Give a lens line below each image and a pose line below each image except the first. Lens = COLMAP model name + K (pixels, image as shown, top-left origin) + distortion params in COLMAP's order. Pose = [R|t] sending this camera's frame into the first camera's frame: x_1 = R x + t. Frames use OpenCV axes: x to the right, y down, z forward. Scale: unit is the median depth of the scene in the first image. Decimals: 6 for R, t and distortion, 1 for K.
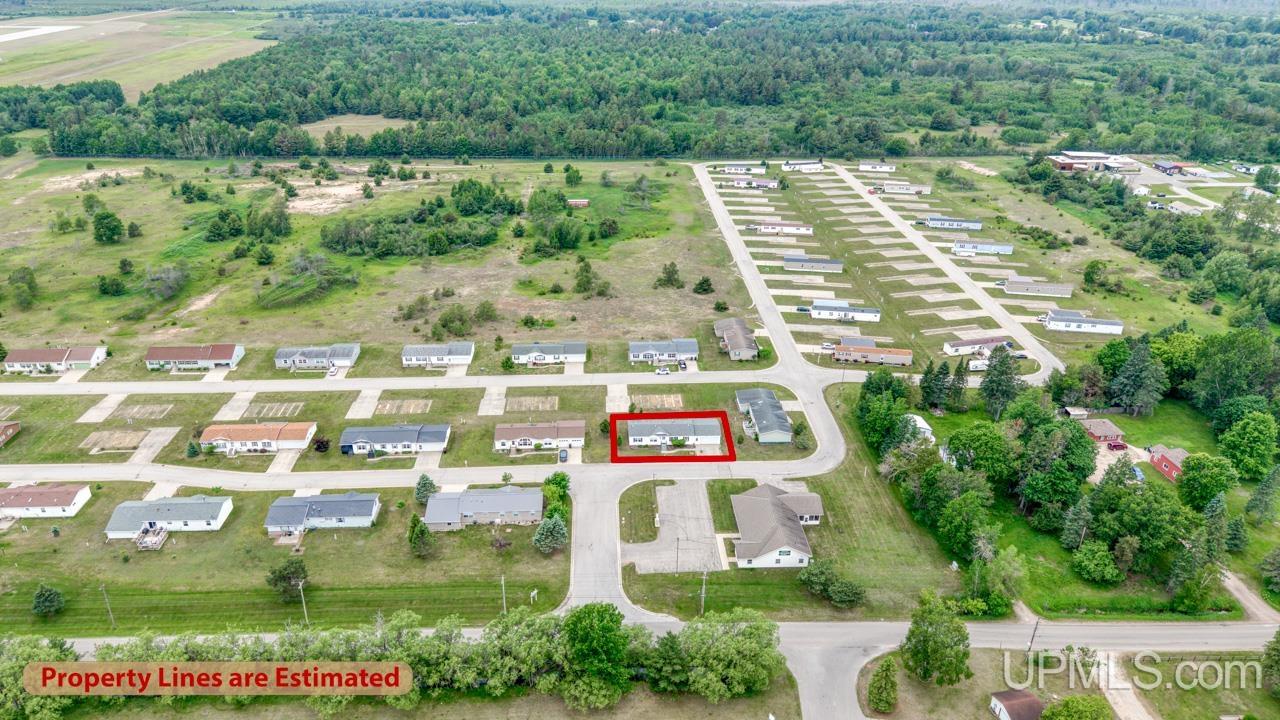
lens RADIAL K [[854.2, 0, 640.0], [0, 854.2, 360.0], [0, 0, 1]] dist [0.098378, -0.152030]
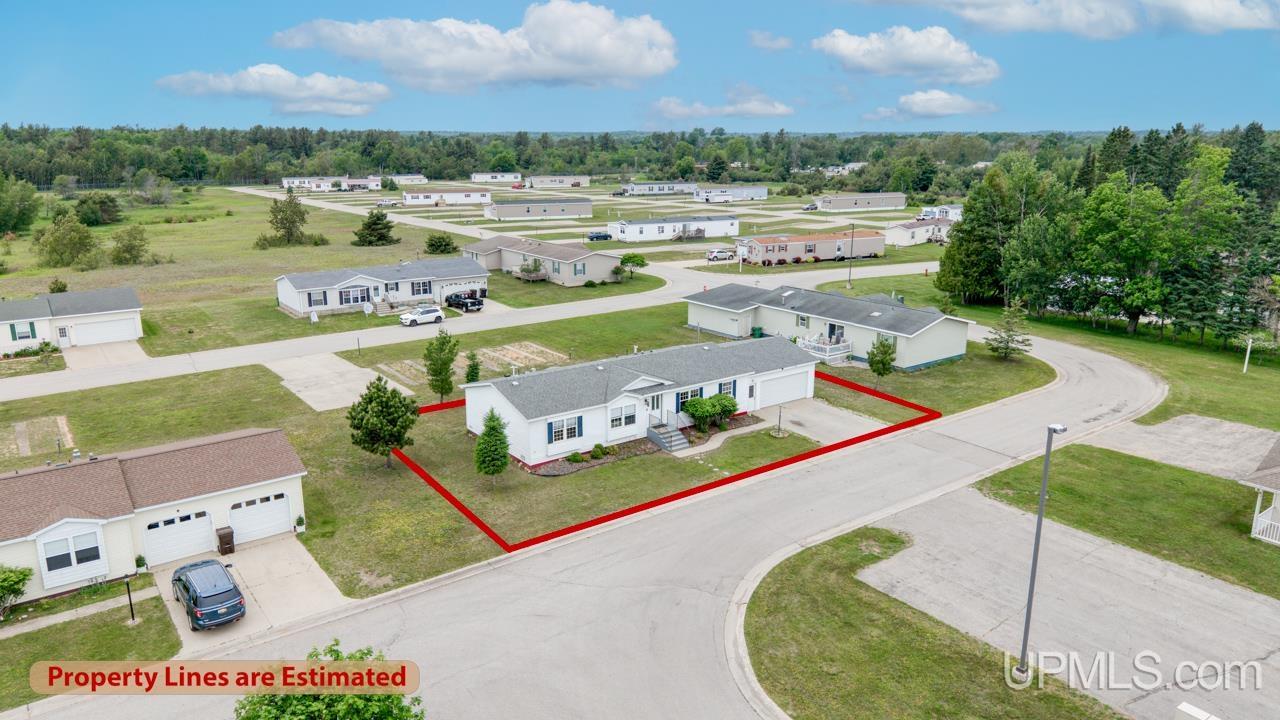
lens RADIAL K [[854.2, 0, 640.0], [0, 854.2, 360.0], [0, 0, 1]] dist [0.098378, -0.152030]
pose [[0.828974, -0.151415, 0.538400, -0.099305], [0.254073, 0.959543, -0.121341, 0.106281], [-0.498245, 0.237382, 0.833907, 0.793367]]
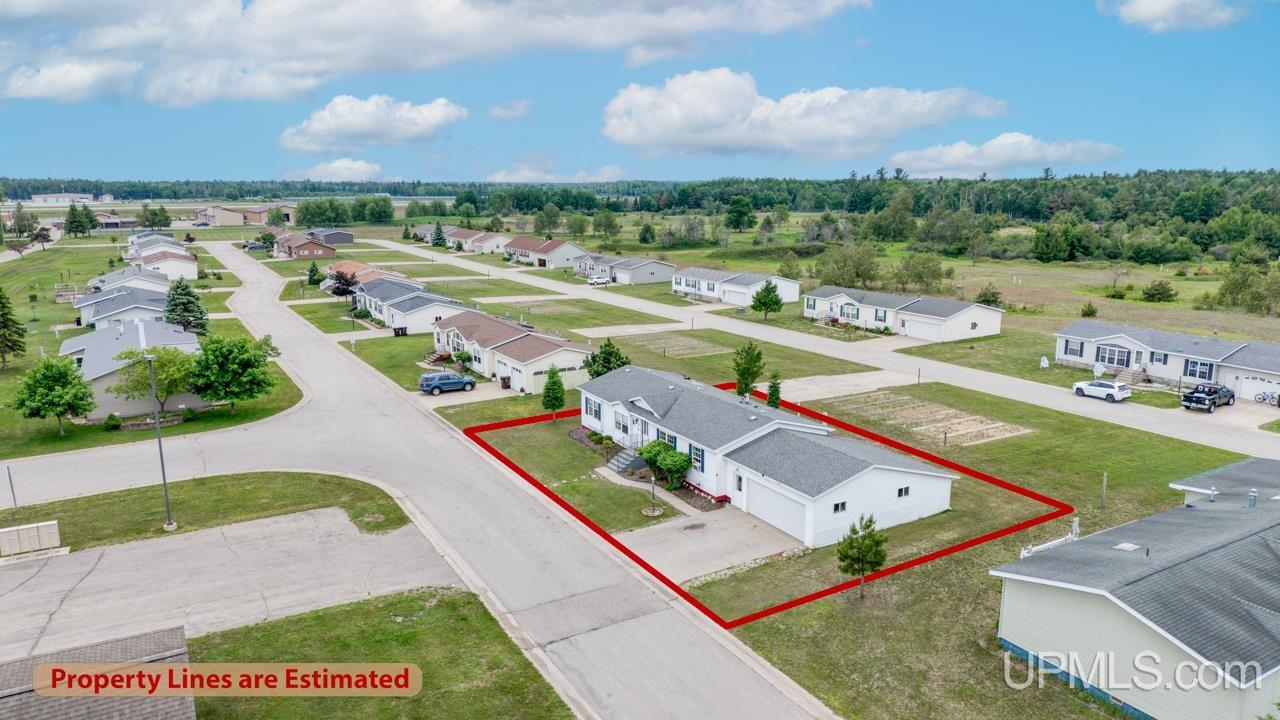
lens RADIAL K [[854.2, 0, 640.0], [0, 854.2, 360.0], [0, 0, 1]] dist [0.098378, -0.152030]
pose [[0.459200, 0.166754, -0.872541, 0.231046], [-0.385661, 0.922254, -0.026710, 0.079878], [0.800250, 0.348771, 0.487809, 0.863229]]
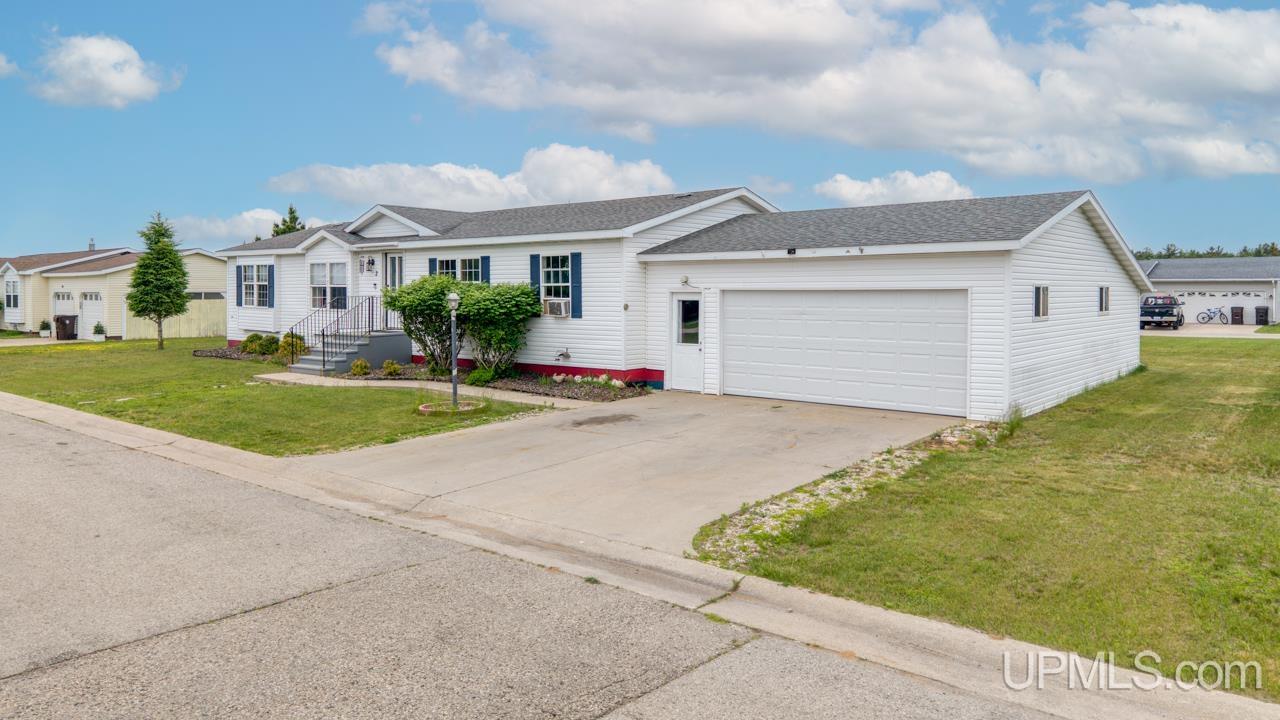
lens RADIAL K [[854.2, 0, 640.0], [0, 854.2, 360.0], [0, 0, 1]] dist [0.098378, -0.152030]
pose [[0.740447, 0.040526, -0.670892, 0.113658], [-0.289566, 0.920027, -0.264012, 0.116945], [0.606539, 0.389755, 0.692966, 0.940183]]
